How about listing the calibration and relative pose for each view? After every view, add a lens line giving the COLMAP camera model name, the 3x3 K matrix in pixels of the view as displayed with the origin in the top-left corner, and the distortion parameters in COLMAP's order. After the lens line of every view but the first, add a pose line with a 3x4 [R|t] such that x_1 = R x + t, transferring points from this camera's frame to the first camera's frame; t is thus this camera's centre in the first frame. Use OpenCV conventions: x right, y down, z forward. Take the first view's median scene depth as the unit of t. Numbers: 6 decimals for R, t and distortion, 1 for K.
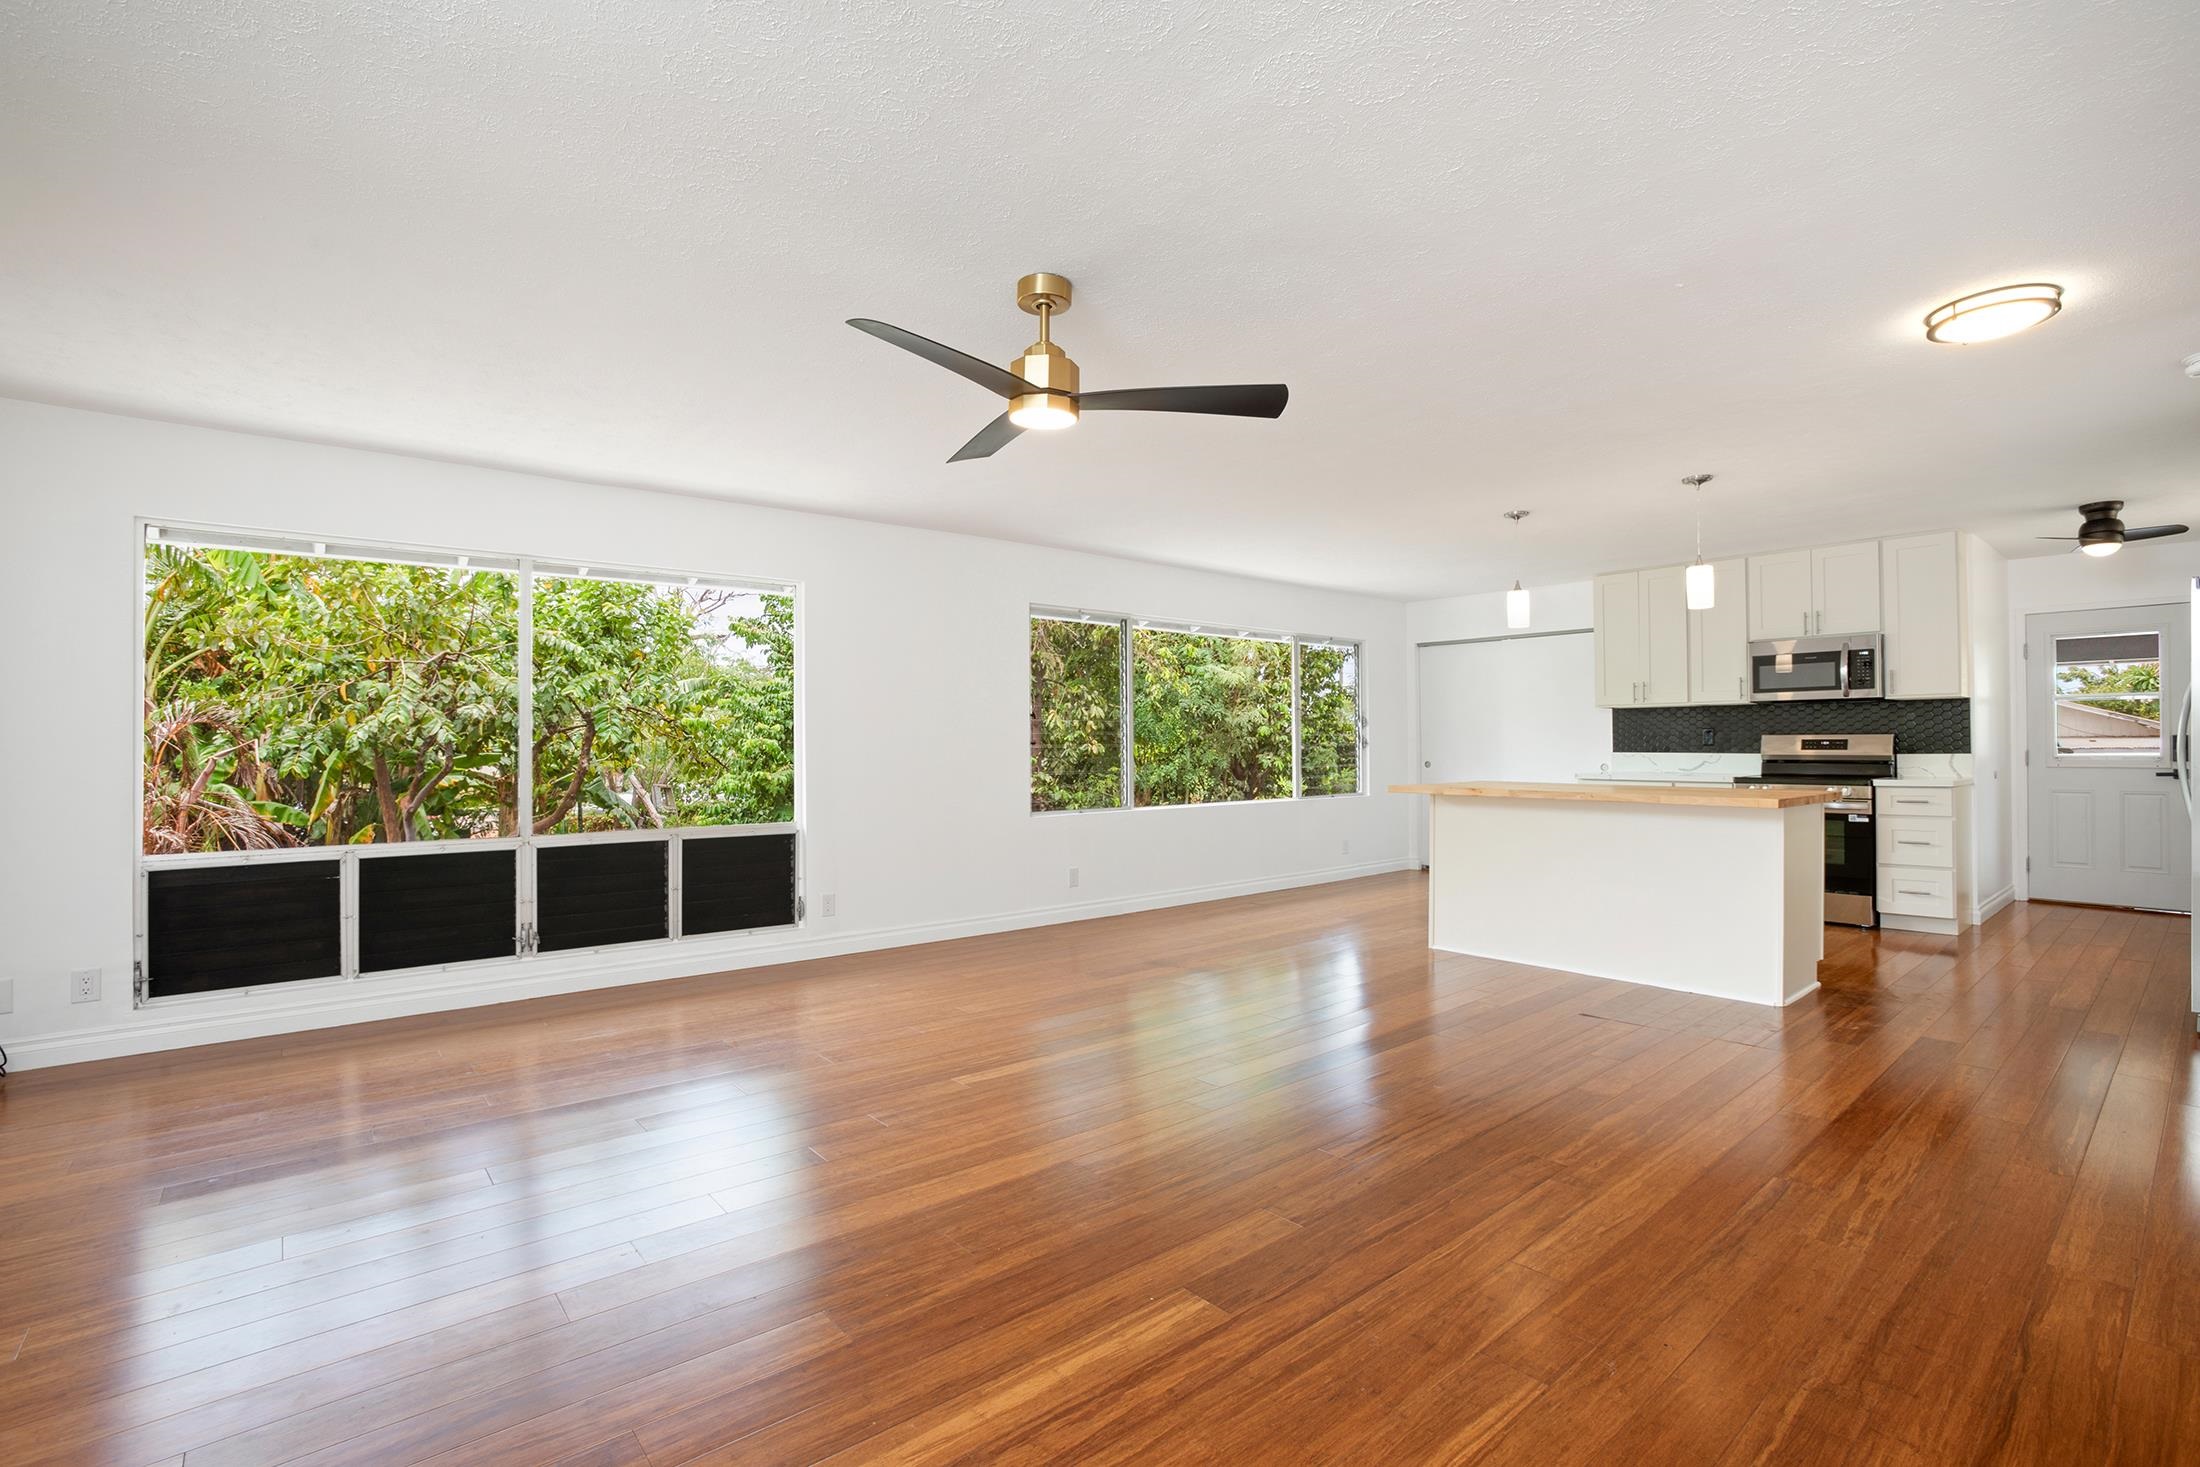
lens RADIAL K [[996.9, 0, 1077.6], [0, 996.9, 725.1], [0, 0, 1]] dist [-0.063496, 0.019049]
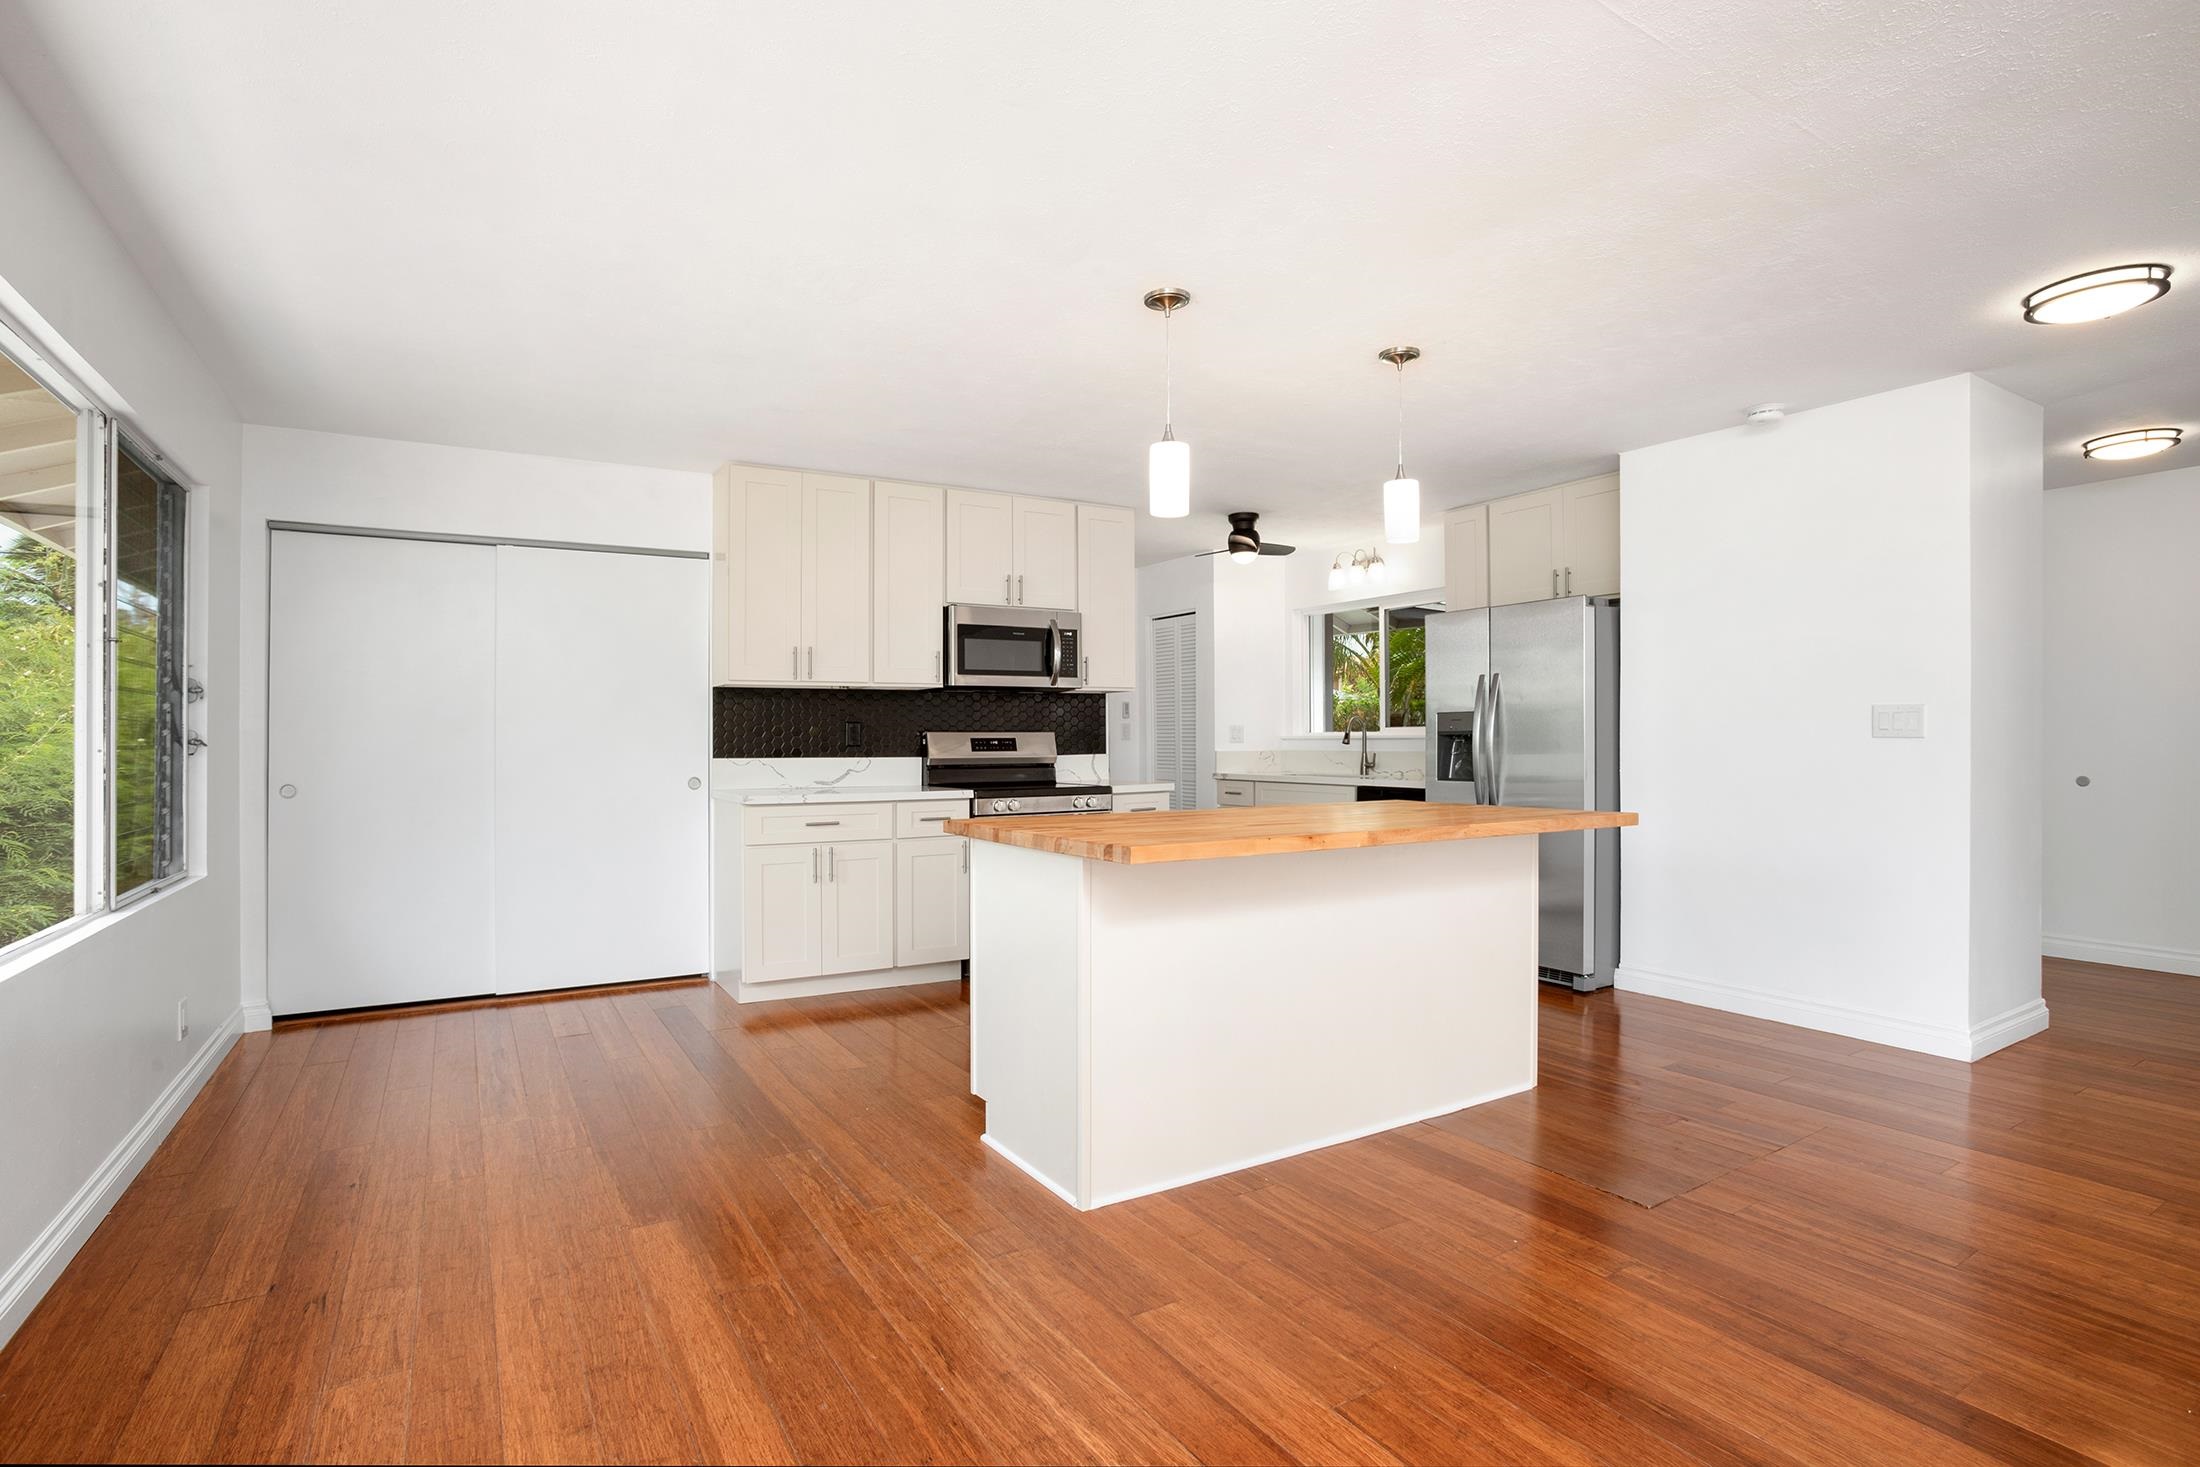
lens RADIAL K [[1061.2, 0, 1100.0], [0, 1061.2, 733.5], [0, 0, 1]] dist [-0.063476, 0.000466]
pose [[0.137250, 0.010842, 0.990477, -0.091586], [-0.016753, 0.999822, -0.008623, 0.018403], [-0.990395, -0.015410, 0.137407, 0.849891]]
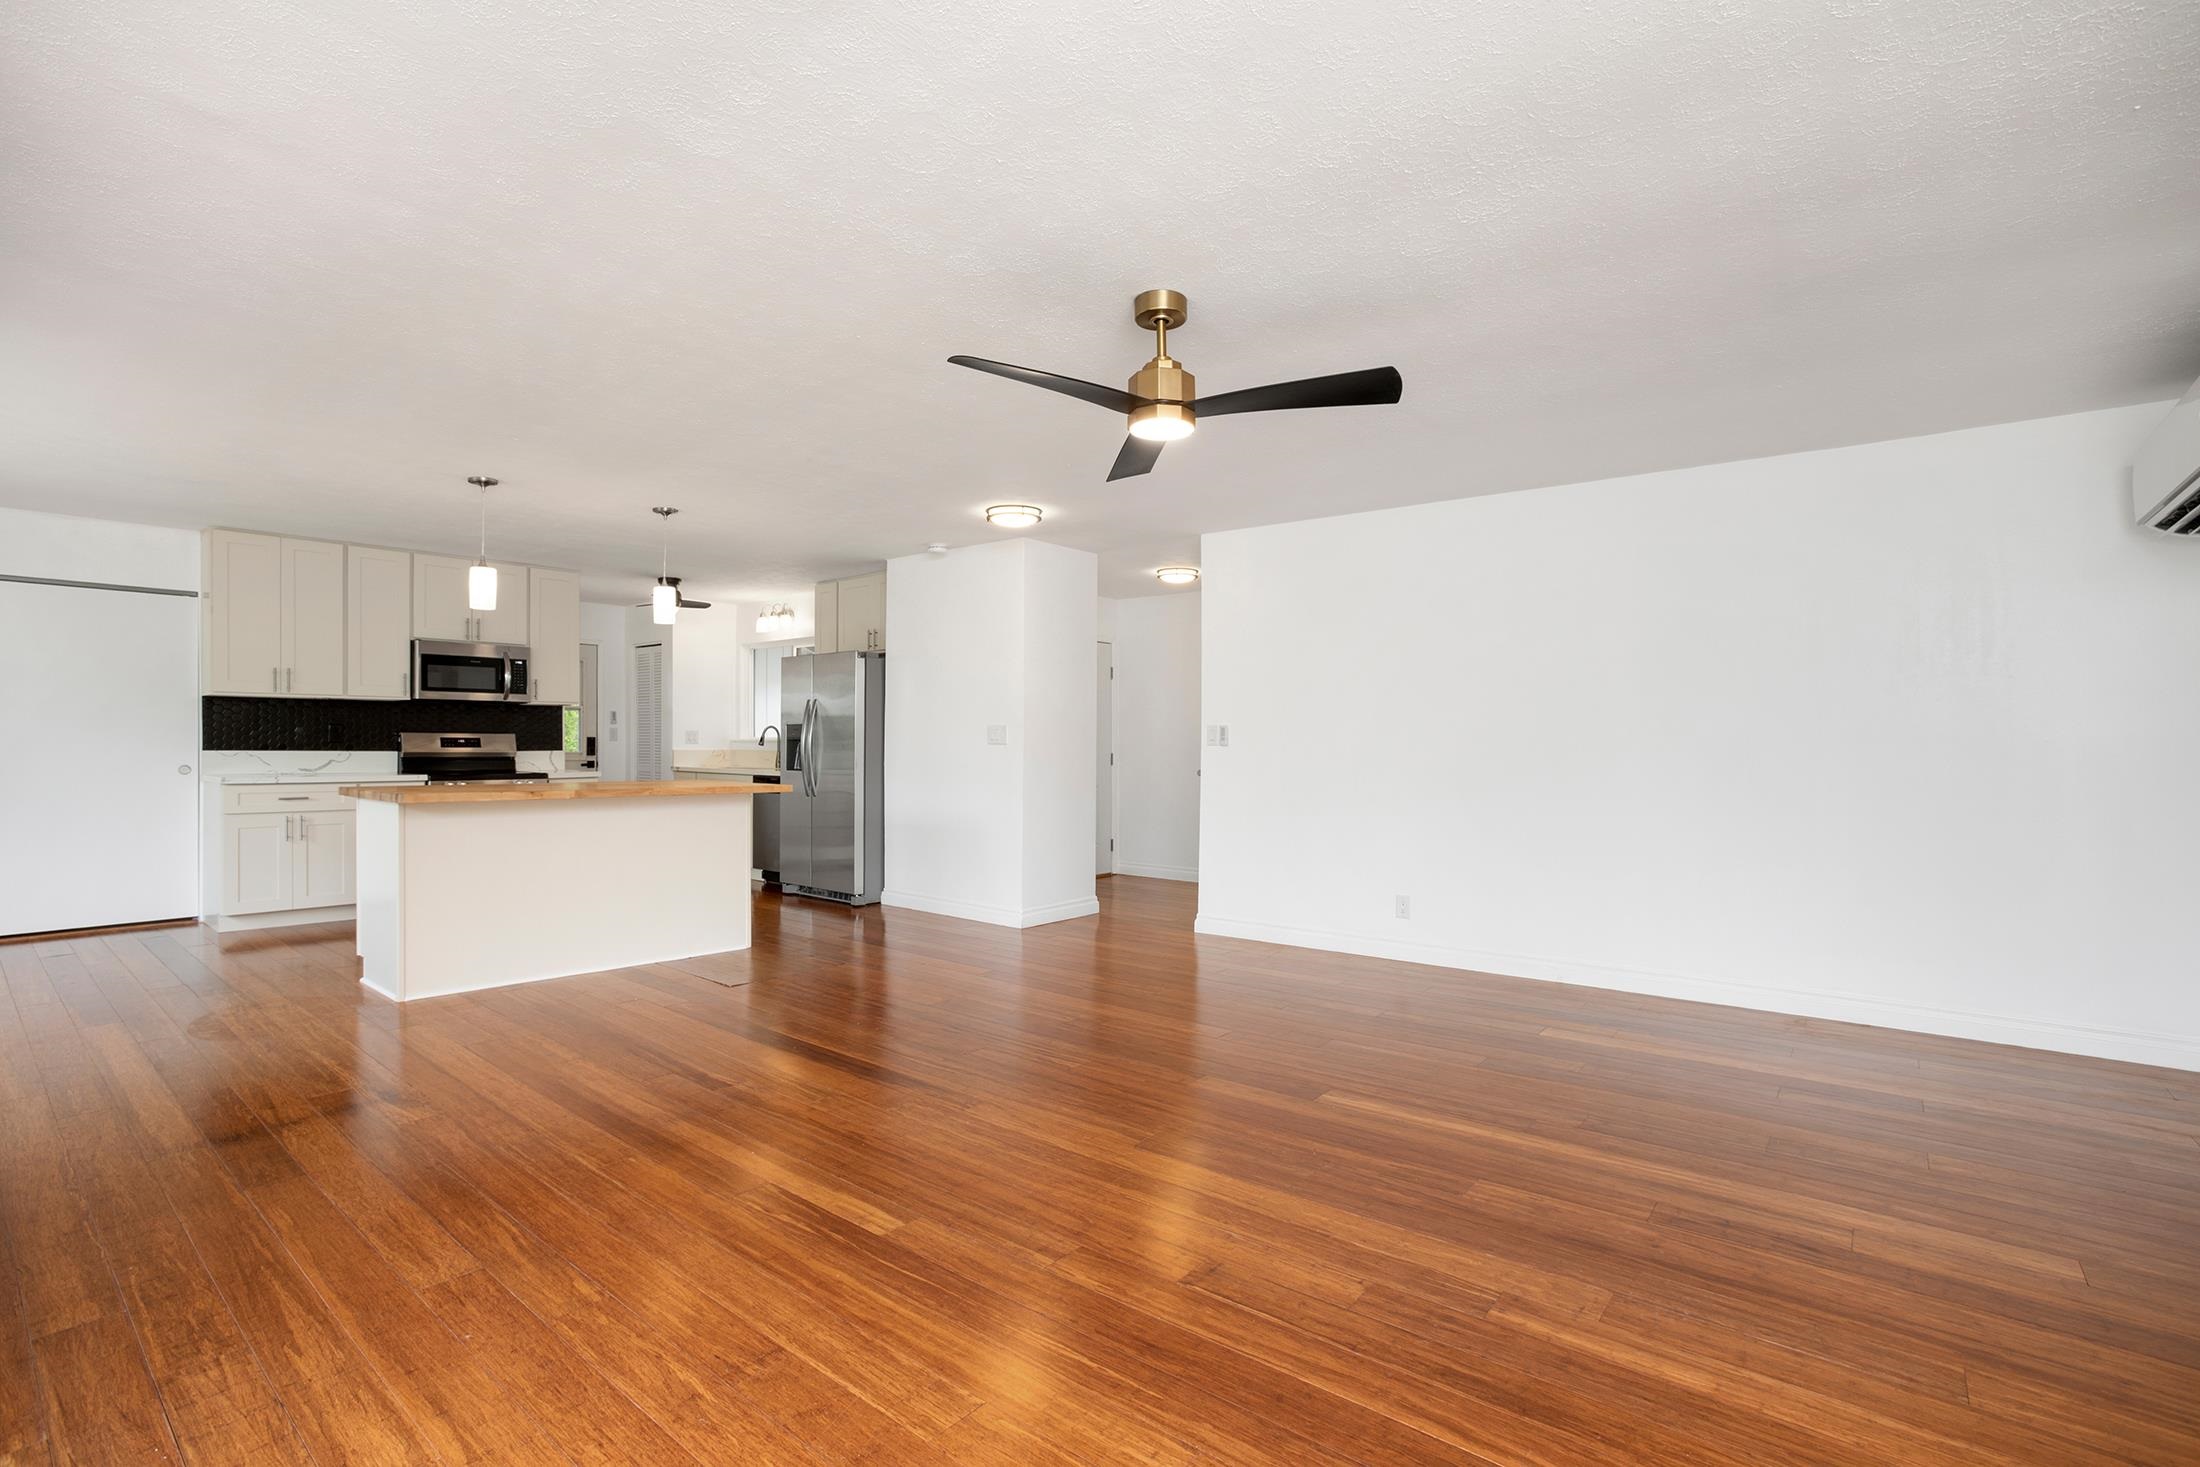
lens RADIAL K [[1000.4, 0, 1086.1], [0, 1000.4, 750.5], [0, 0, 1]] dist [-0.081552, 0.036382]
pose [[-0.190238, -0.001269, 0.981737, -0.452657], [-0.026729, 0.999635, -0.003888, 0.015640], [-0.981374, -0.026981, -0.190202, 0.560459]]
